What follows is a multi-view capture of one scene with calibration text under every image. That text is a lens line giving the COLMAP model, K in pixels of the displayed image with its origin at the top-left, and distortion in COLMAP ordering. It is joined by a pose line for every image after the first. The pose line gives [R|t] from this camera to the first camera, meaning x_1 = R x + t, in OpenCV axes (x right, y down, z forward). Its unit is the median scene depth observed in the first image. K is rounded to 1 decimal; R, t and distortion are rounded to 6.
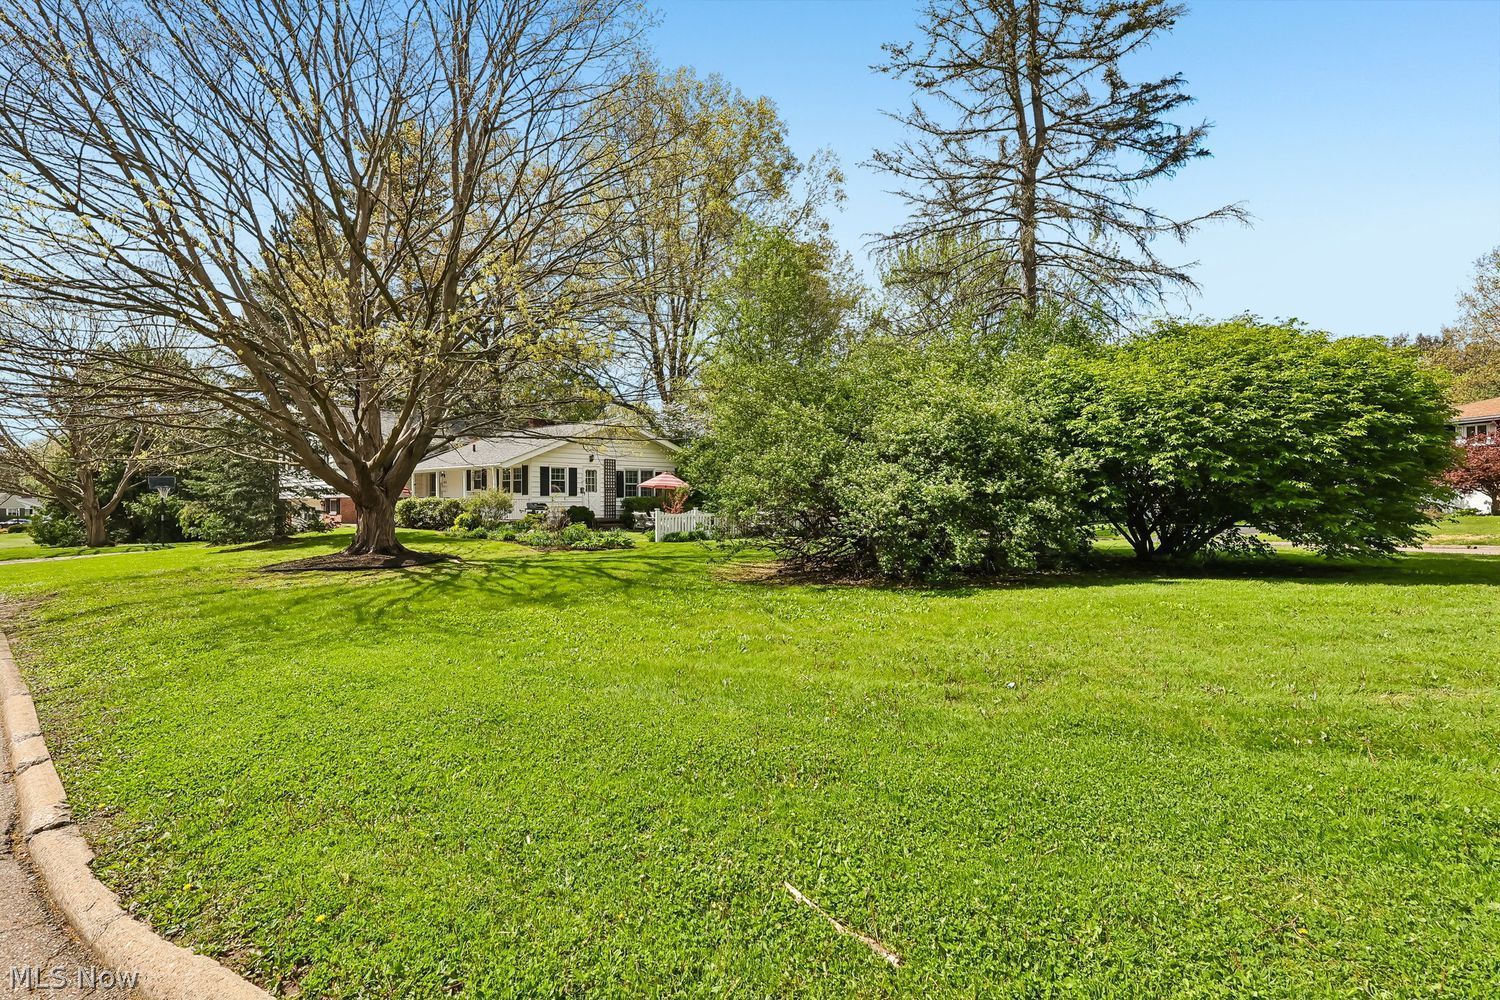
lens RADIAL K [[696.6, 0, 749.2], [0, 696.6, 498.7], [0, 0, 1]] dist [-0.002713, 0.000789]
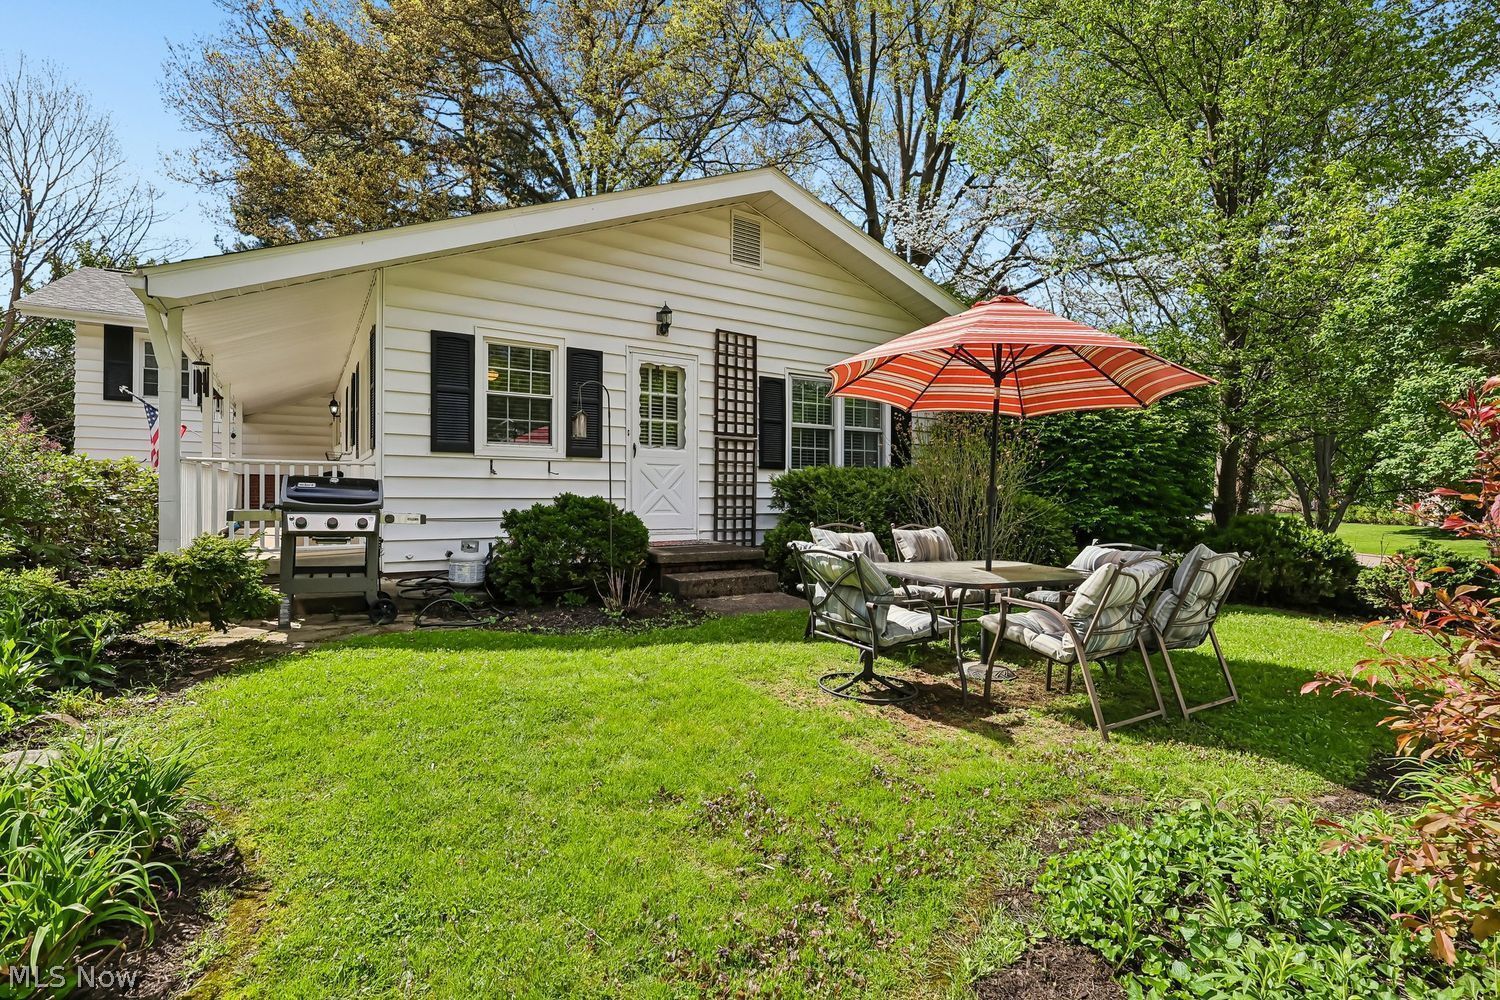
lens RADIAL K [[696.6, 0, 756.5], [0, 696.6, 497.7], [0, 0, 1]] dist [-0.002713, 0.000789]
pose [[0.964889, 0.023027, -0.261645, -0.119282], [-0.019768, 0.999691, 0.015079, 0.004977], [0.261912, -0.009377, 0.965046, 0.740614]]
